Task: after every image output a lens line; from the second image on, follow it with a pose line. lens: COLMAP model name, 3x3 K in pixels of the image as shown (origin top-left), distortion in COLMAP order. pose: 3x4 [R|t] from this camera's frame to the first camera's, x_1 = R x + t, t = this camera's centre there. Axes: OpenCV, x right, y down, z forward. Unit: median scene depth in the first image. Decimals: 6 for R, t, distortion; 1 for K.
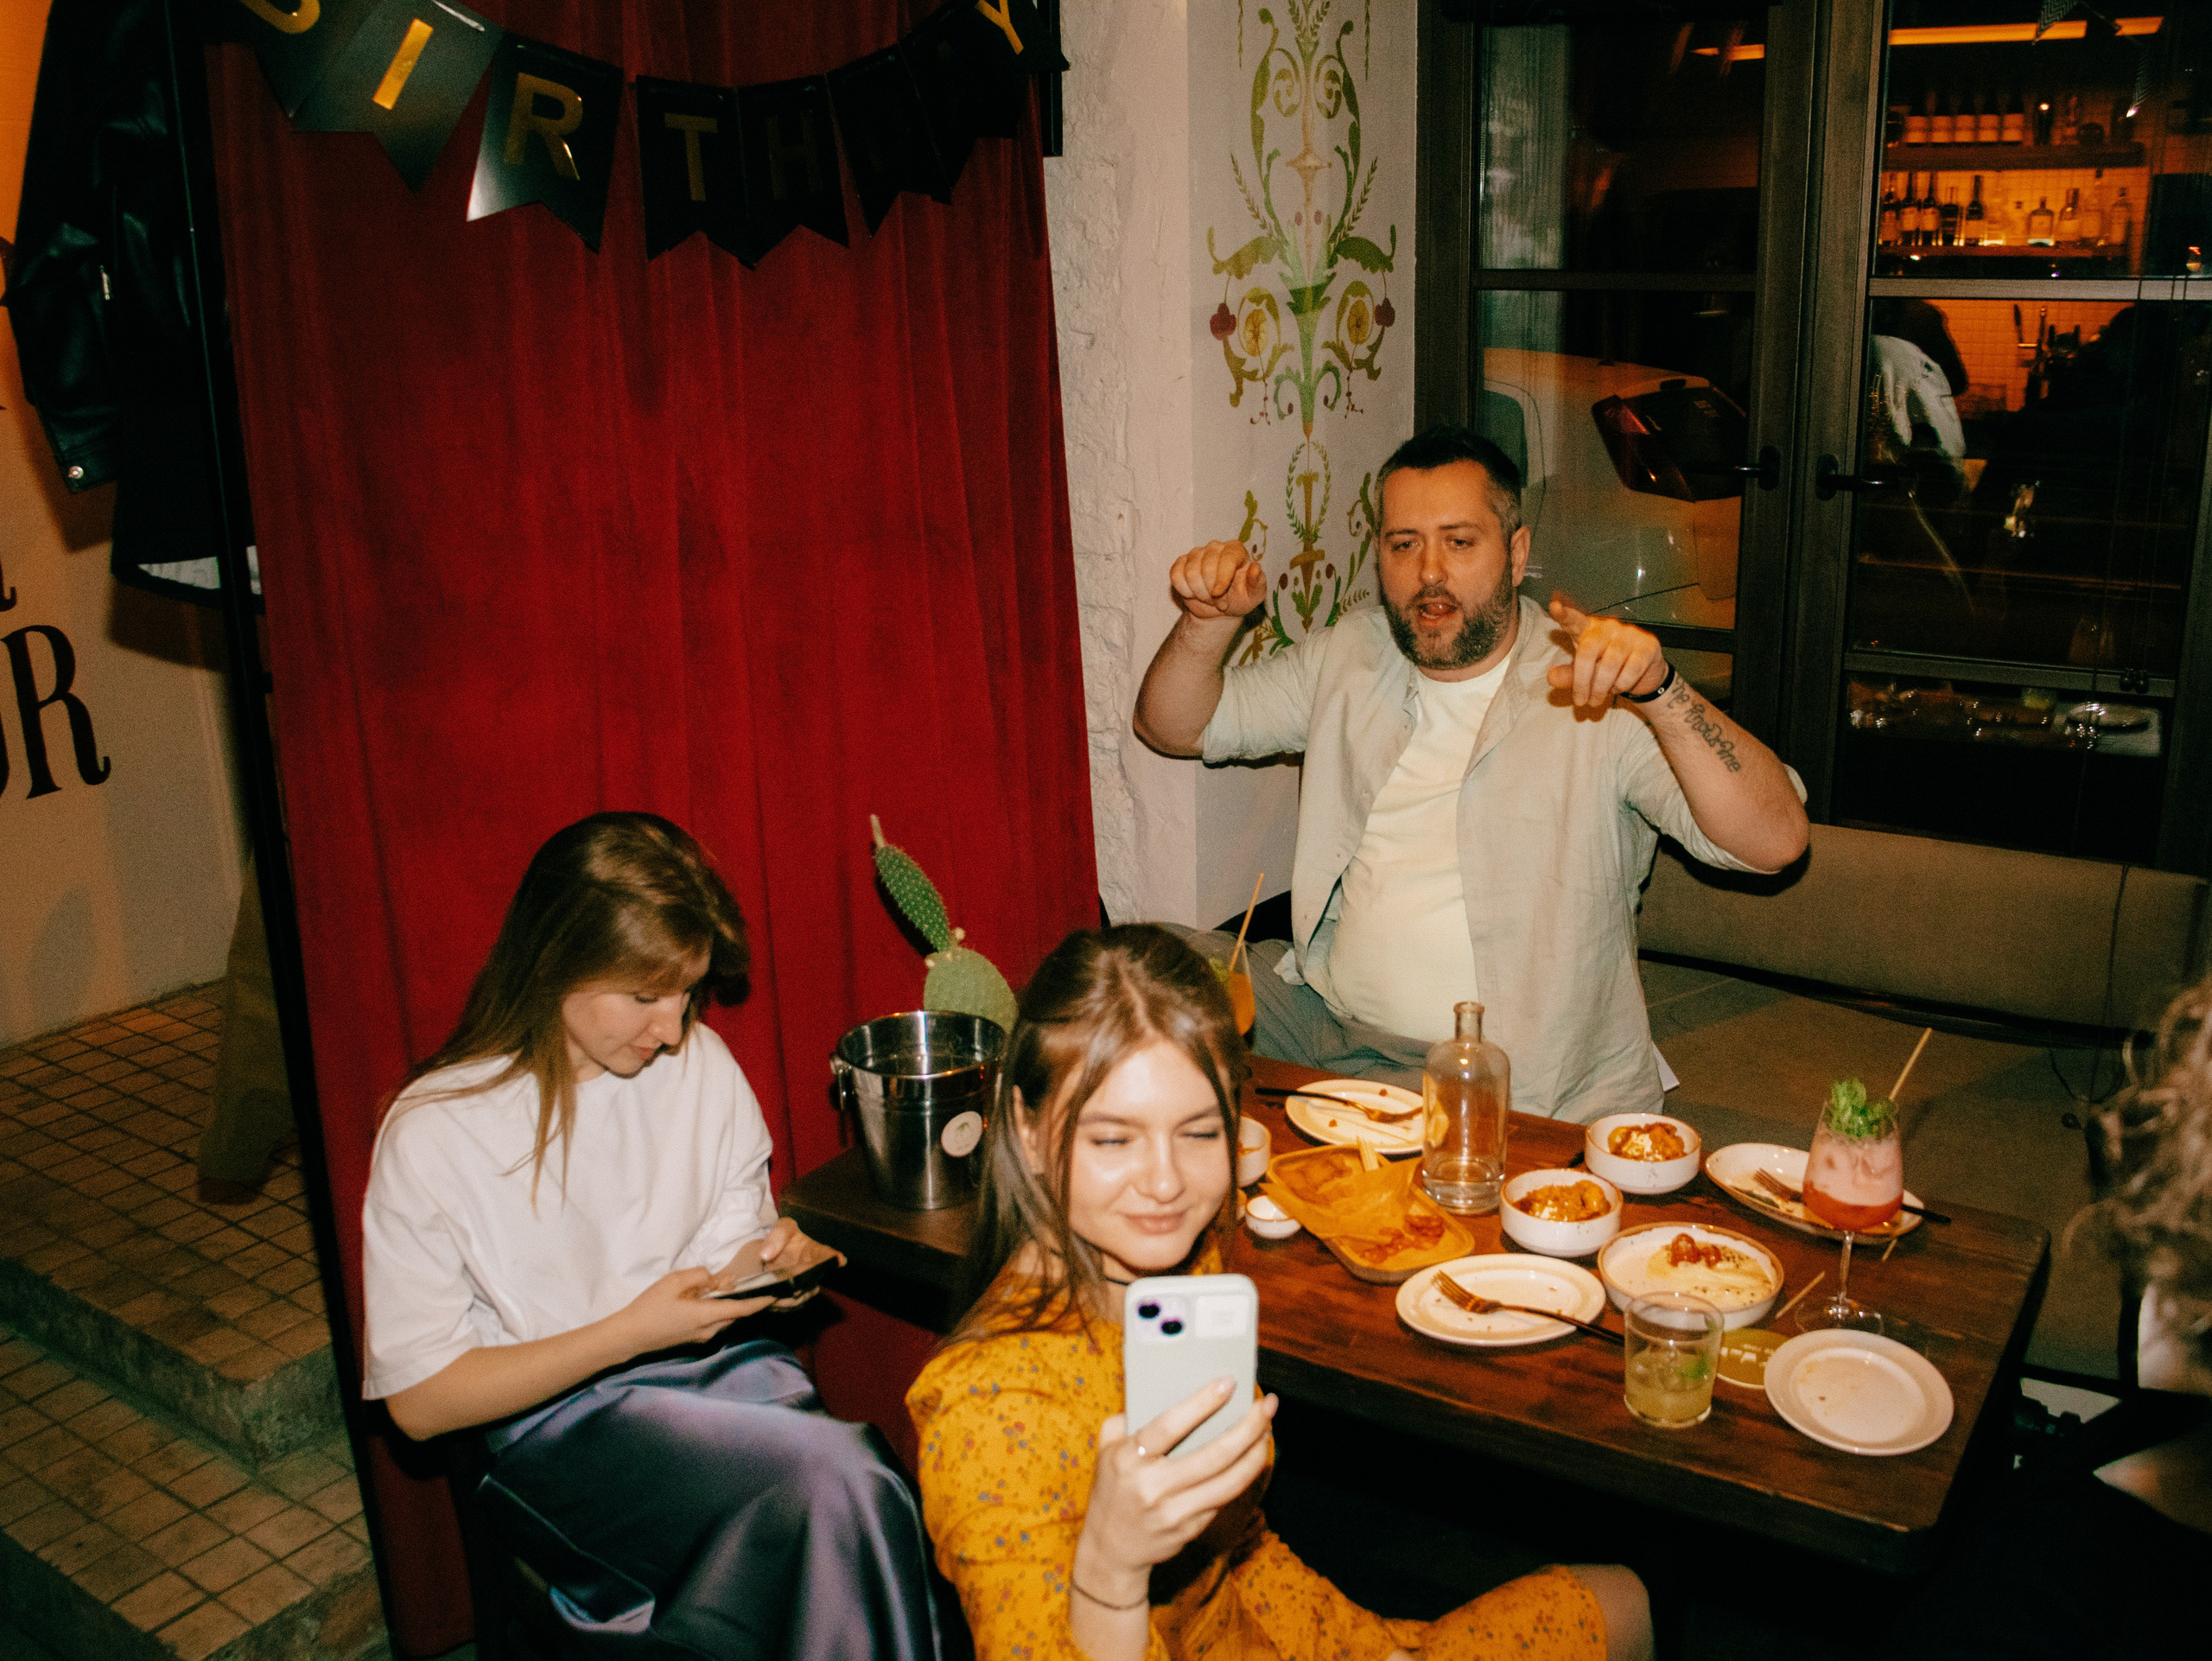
lens RADIAL K [[2217.6, 0, 1038.4], [0, 2217.6, 896.5], [0, 0, 1]] dist [-0.196073, 0.202849]
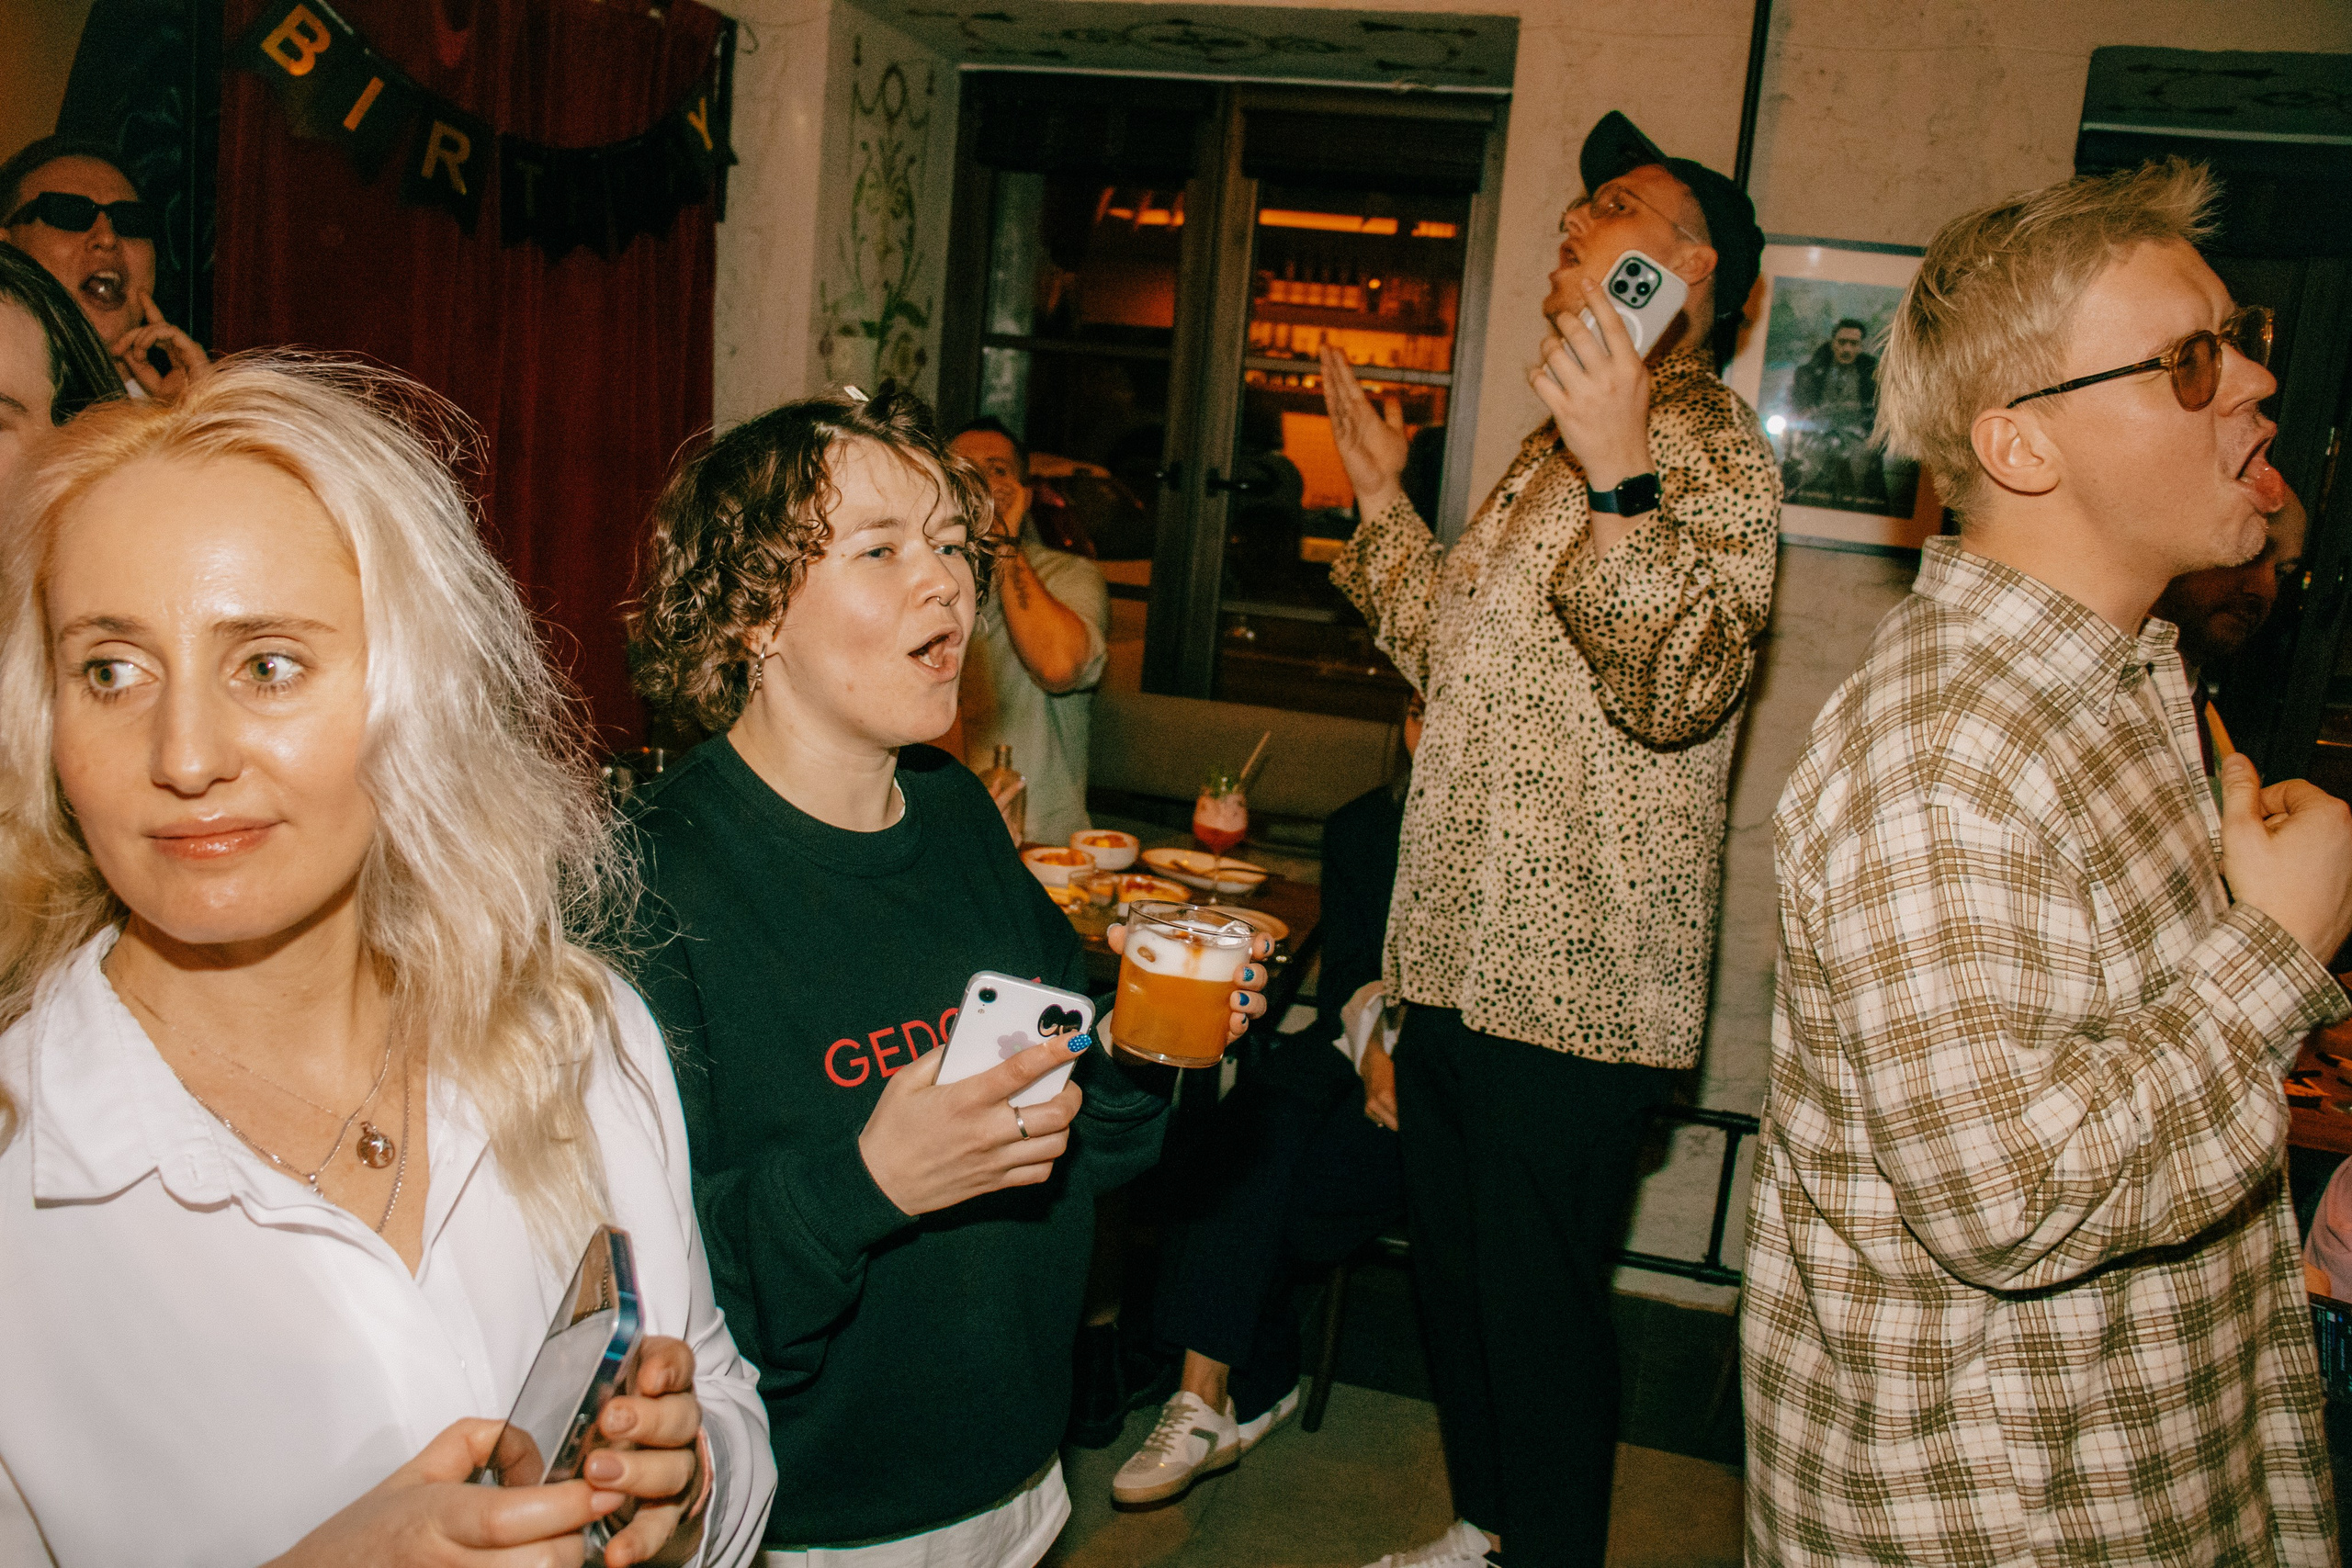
lens RADIAL K [[2084.7, 0, 1176.0], [0, 2084.7, 784.0], [0, 0, 1]] dist [-0.176391, 0.197349]
pose [[0.941301, 0.043139, 0.334801, -0.131212], [-0.012984, 0.995694, -0.091789, 0.141513], [-0.337319, 0.082054, 0.937808, -0.326212]]
